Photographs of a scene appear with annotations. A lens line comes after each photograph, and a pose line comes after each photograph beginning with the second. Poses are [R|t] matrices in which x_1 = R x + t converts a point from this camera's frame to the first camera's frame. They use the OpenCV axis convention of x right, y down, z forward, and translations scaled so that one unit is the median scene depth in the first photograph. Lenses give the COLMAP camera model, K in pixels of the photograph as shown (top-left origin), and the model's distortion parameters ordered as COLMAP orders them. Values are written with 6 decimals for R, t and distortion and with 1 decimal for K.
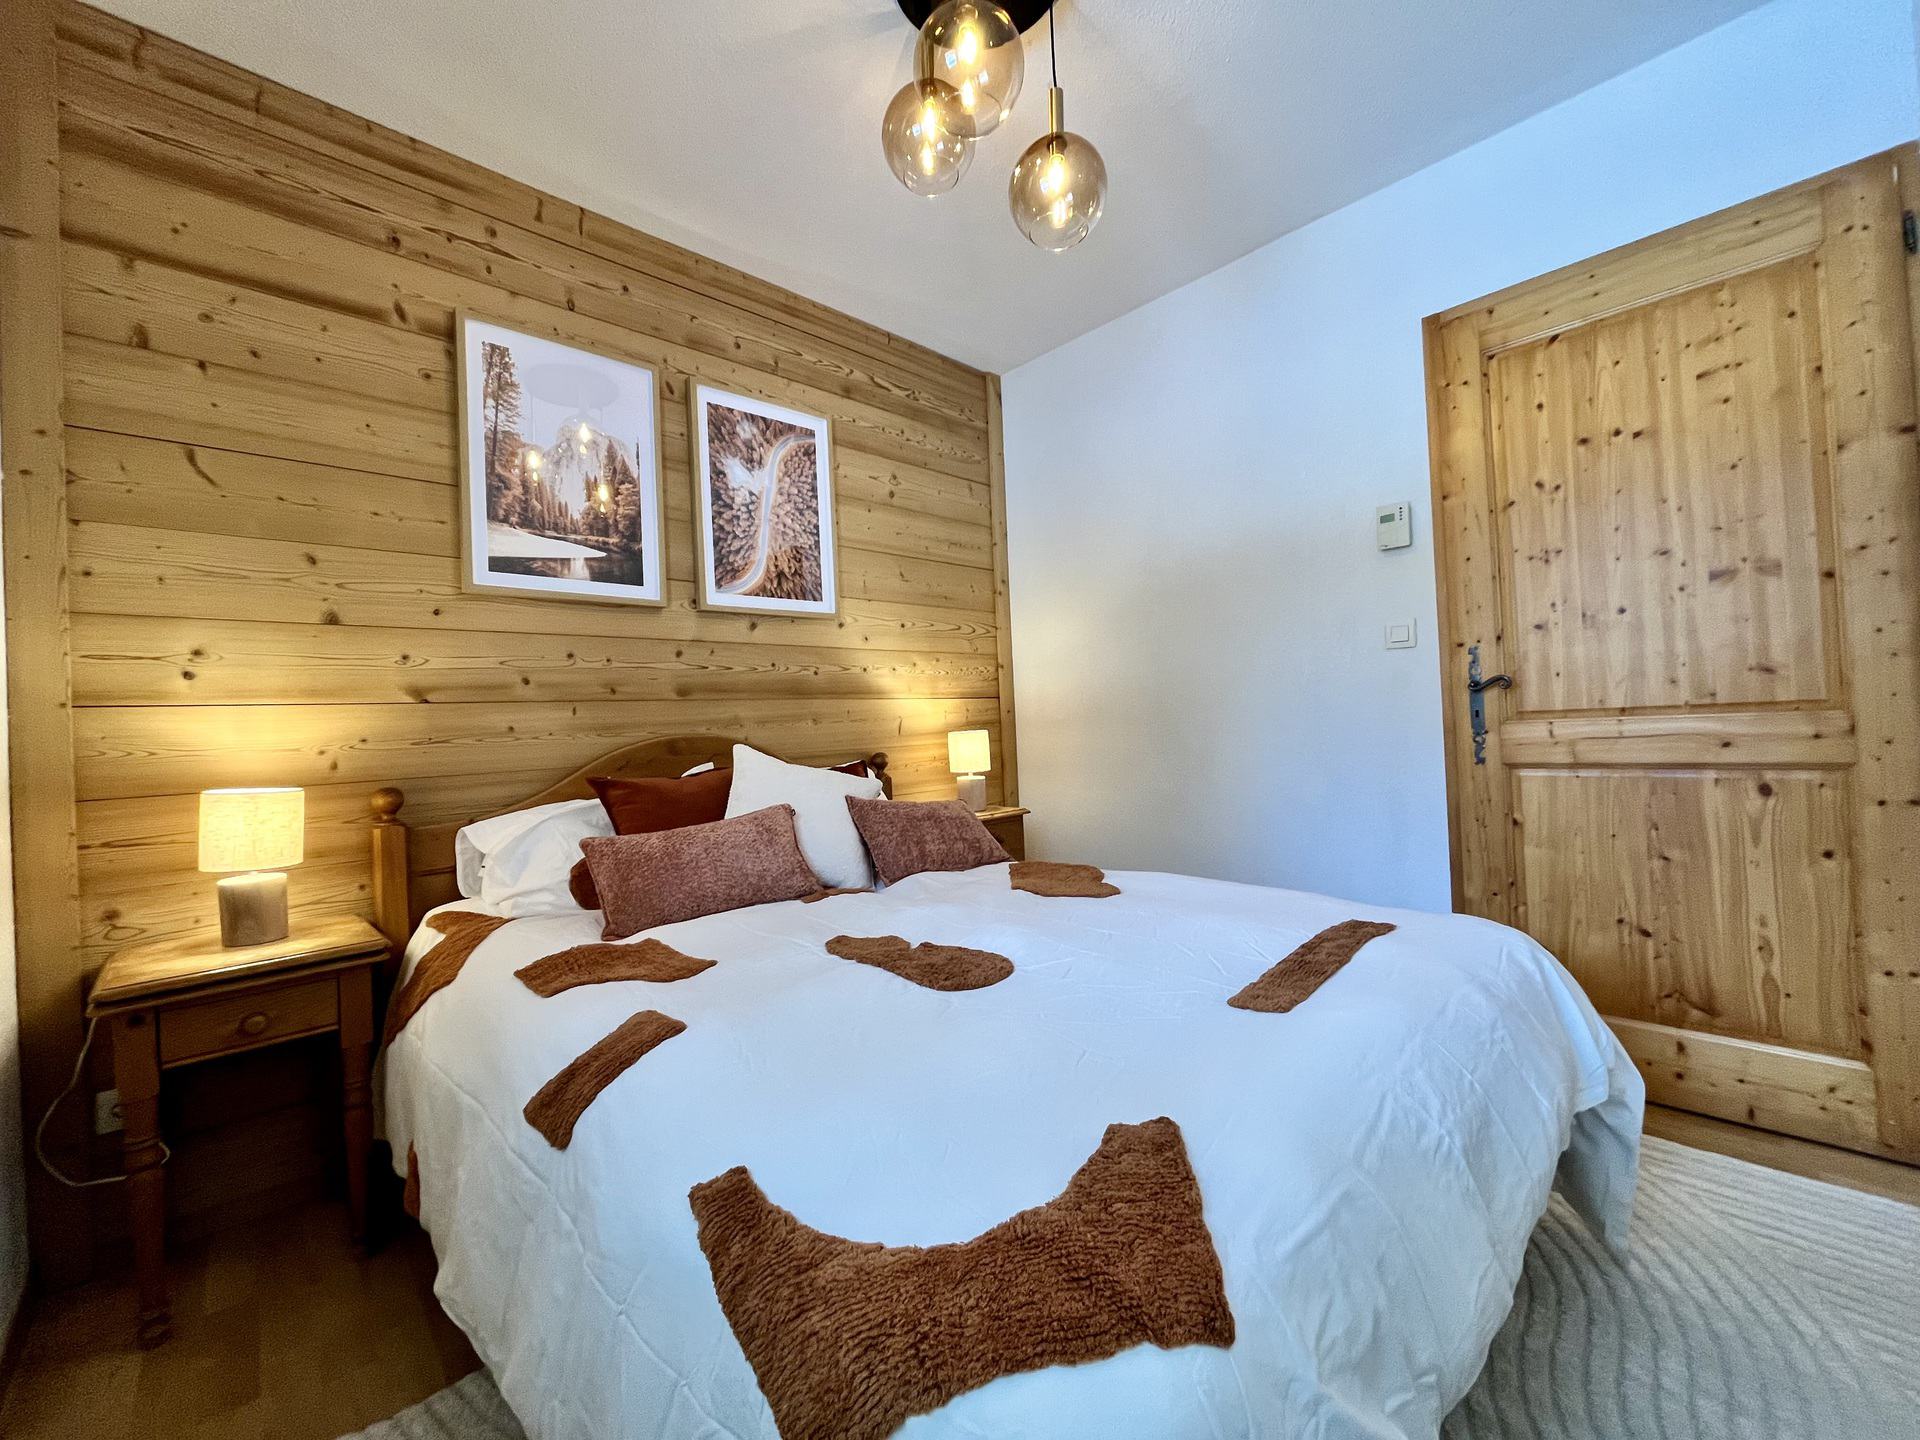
lens RADIAL K [[772.5, 0, 953.0], [0, 772.5, 718.0], [0, 0, 1]] dist [-0.002575, -0.000908]
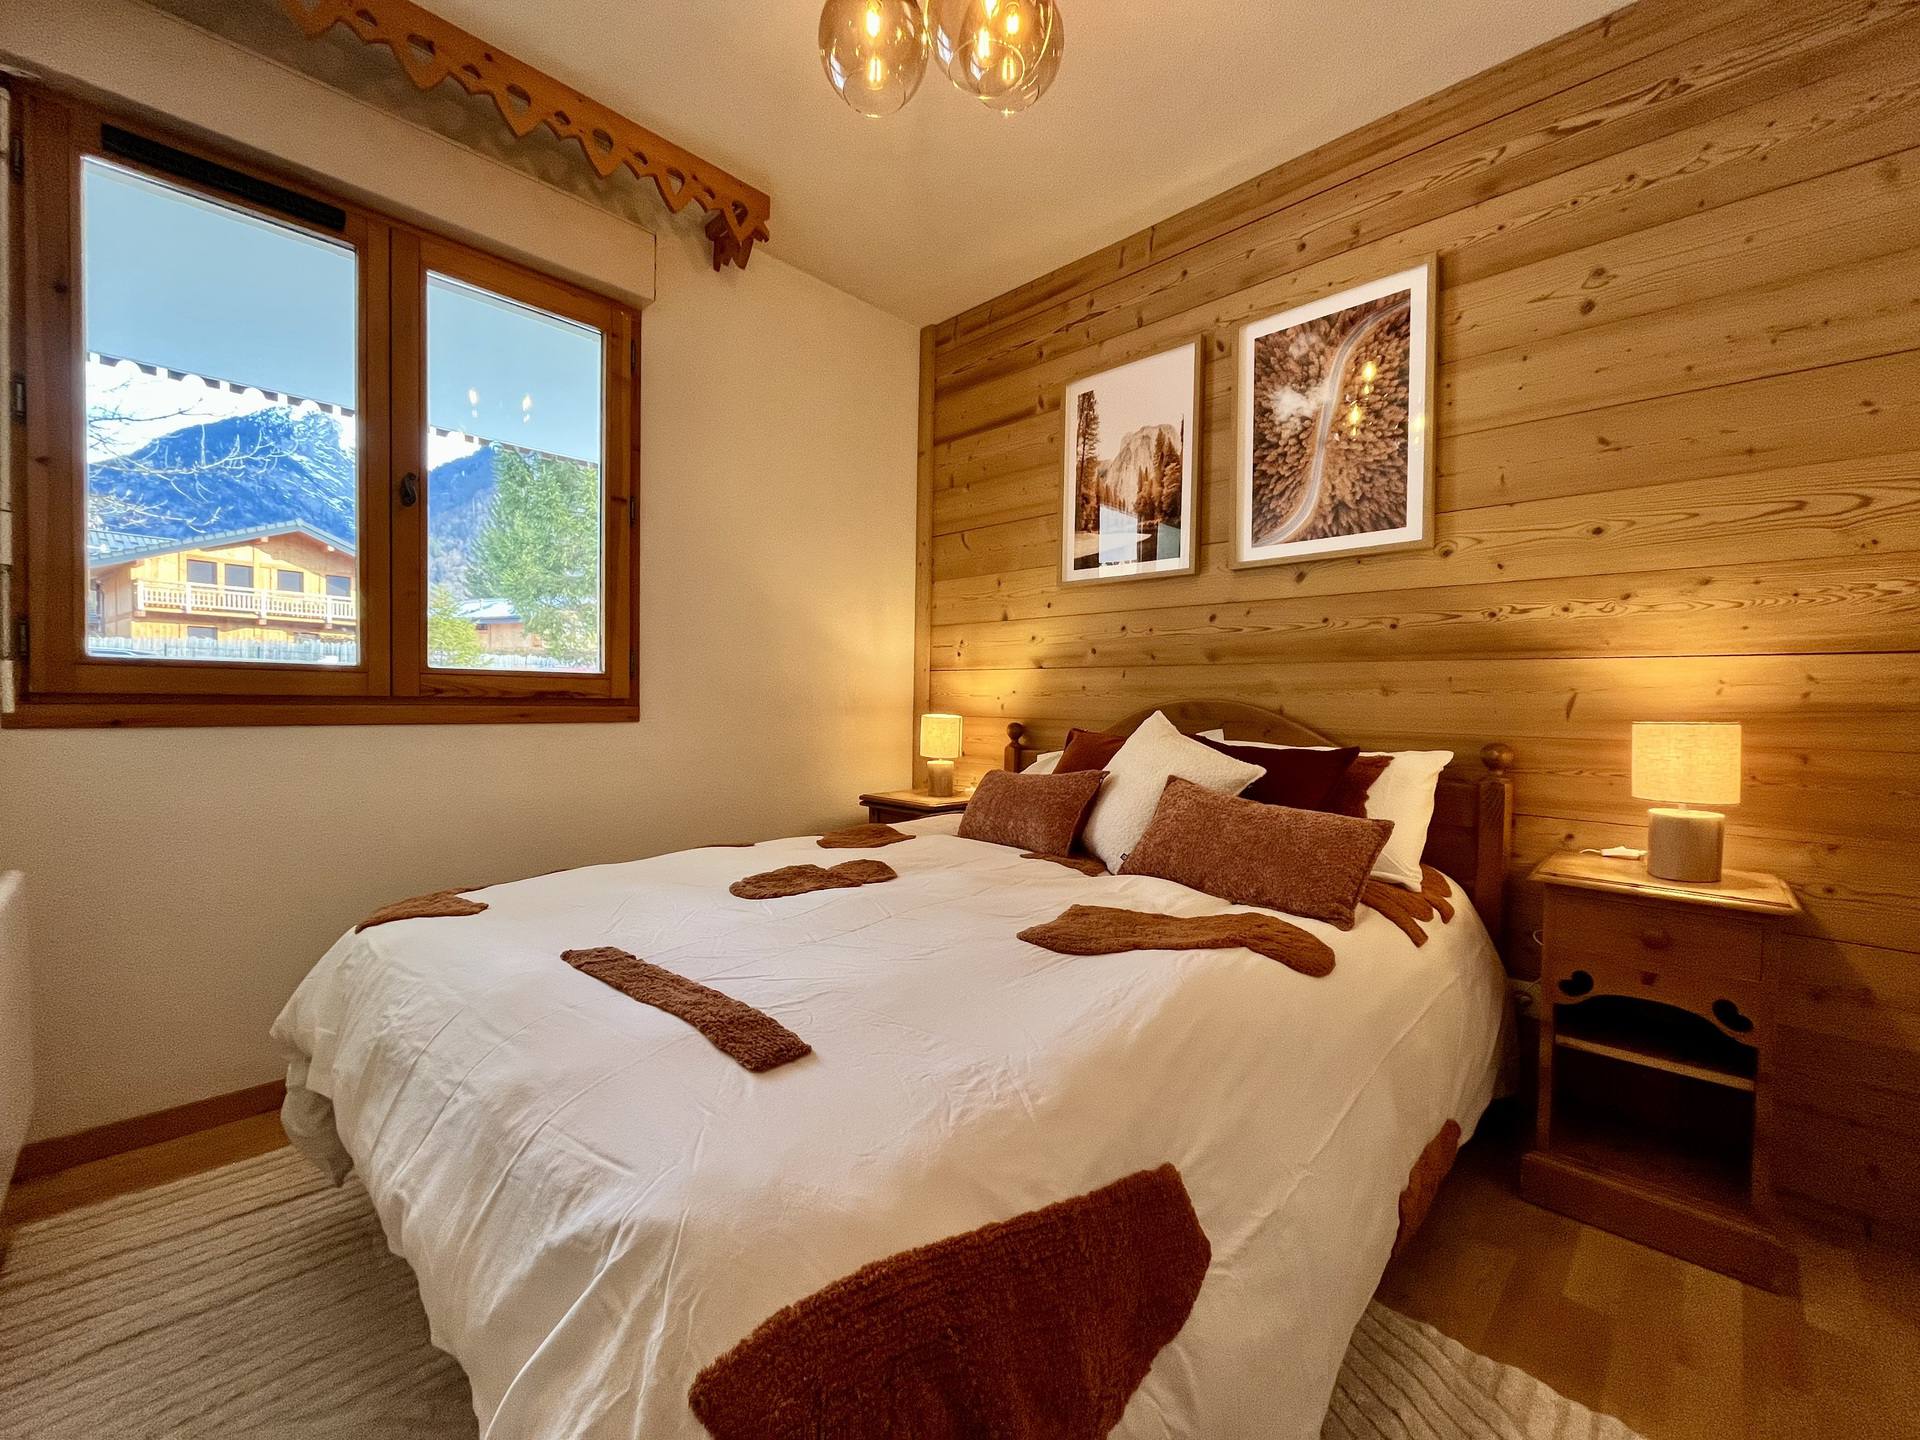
lens RADIAL K [[772.5, 0, 953.0], [0, 772.5, 718.0], [0, 0, 1]] dist [-0.002575, -0.000908]
pose [[0.033805, 0.070051, -0.996970, 0.615456], [-0.006141, 0.997536, 0.069883, -0.021046], [0.999410, 0.003760, 0.034152, 0.609439]]
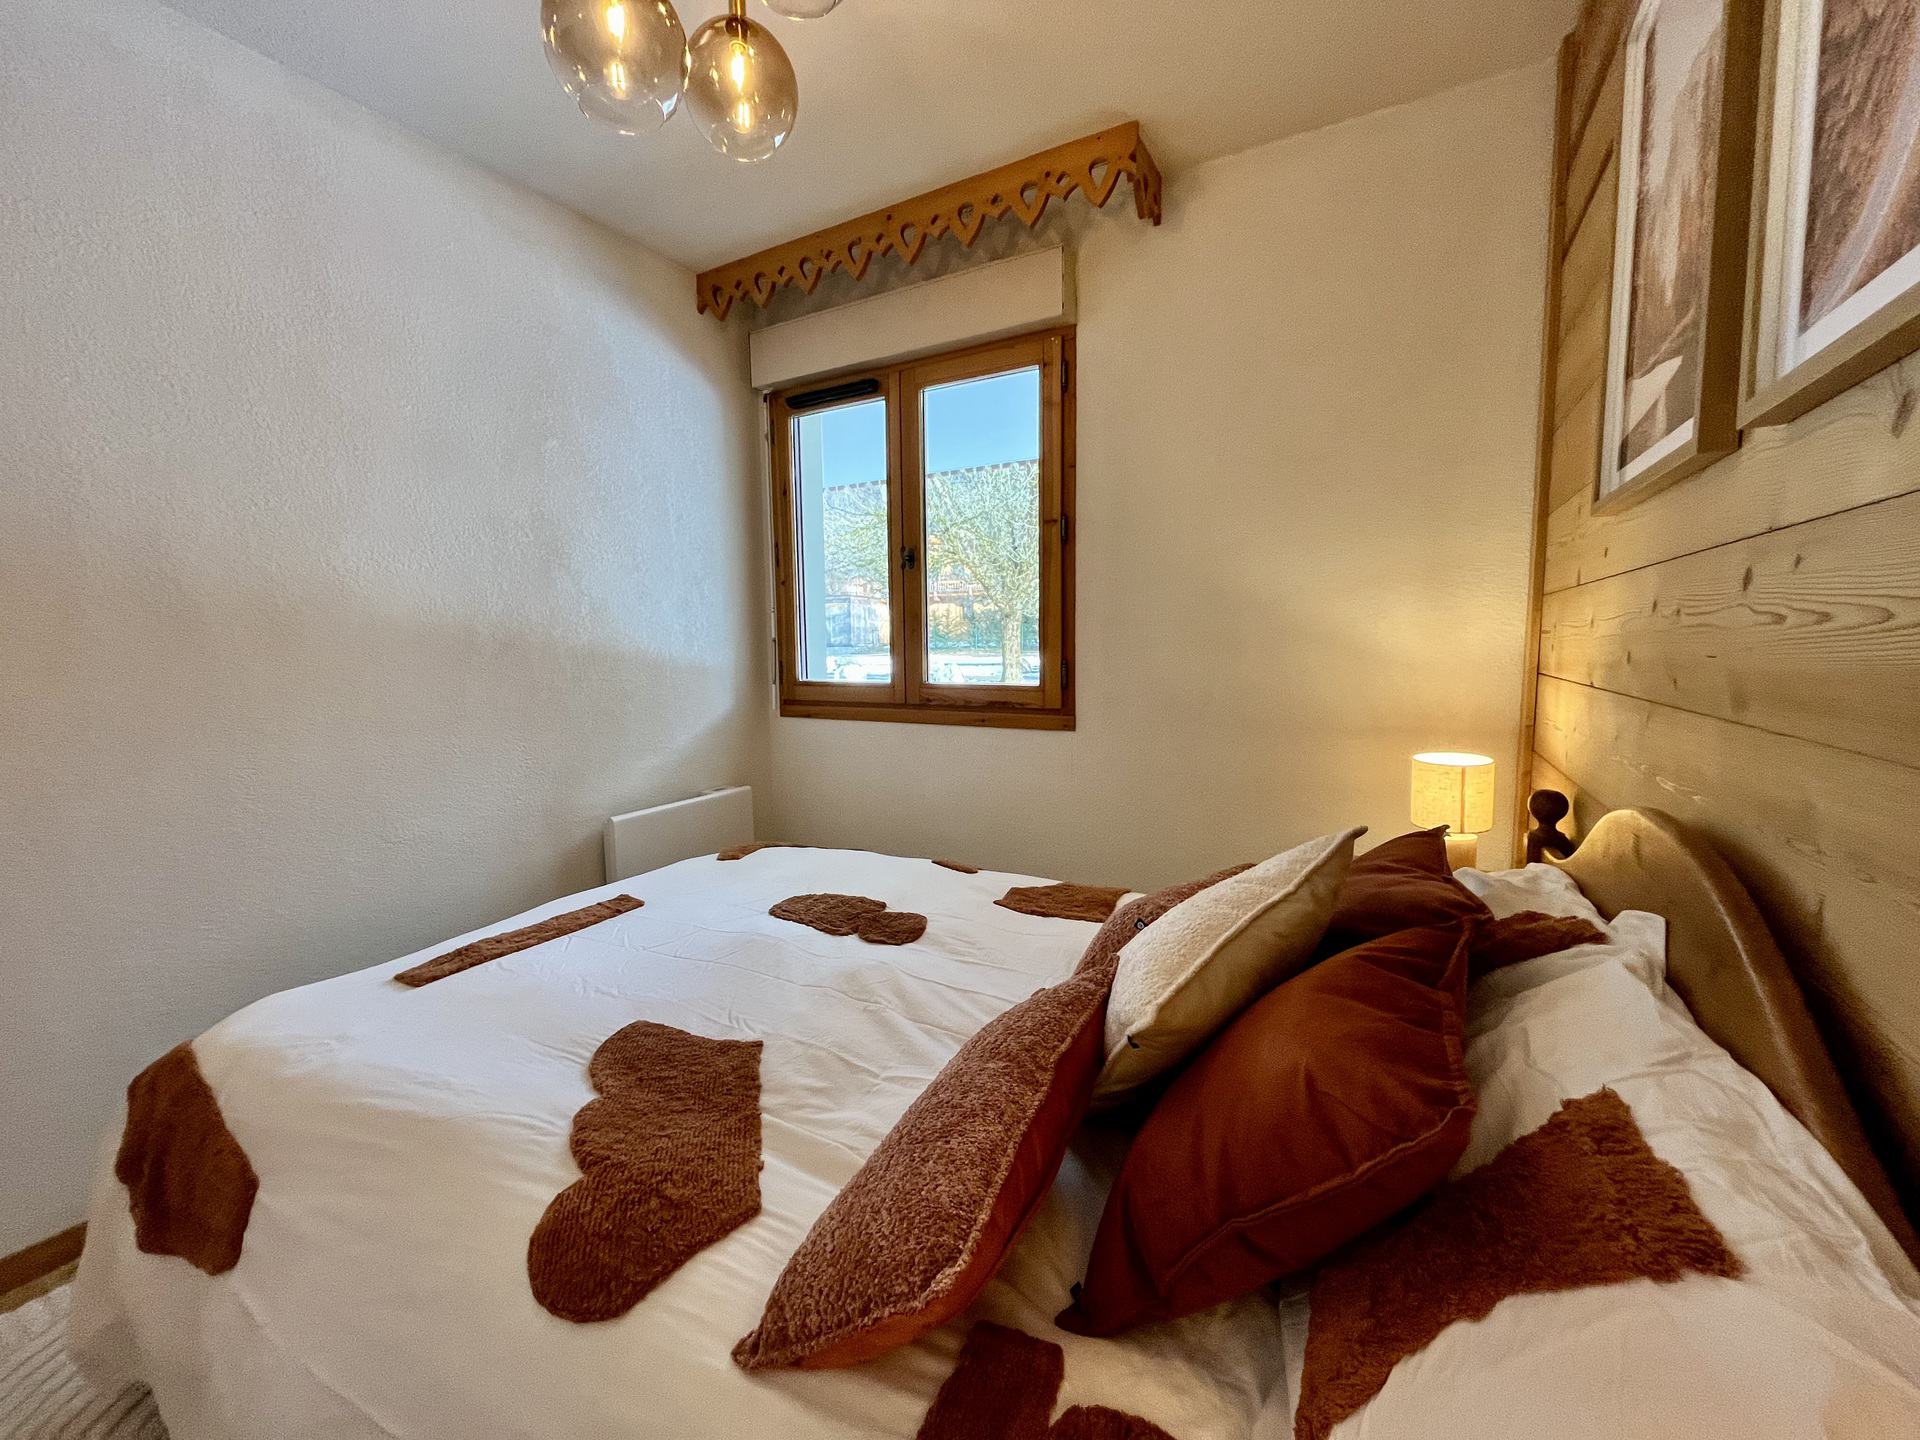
lens RADIAL K [[772.5, 0, 953.0], [0, 772.5, 718.0], [0, 0, 1]] dist [-0.002575, -0.000908]
pose [[-0.956465, 0.085492, -0.279045, 0.058762], [0.059418, 0.993150, 0.100609, -0.074717], [0.285735, 0.079648, -0.954993, 1.178343]]
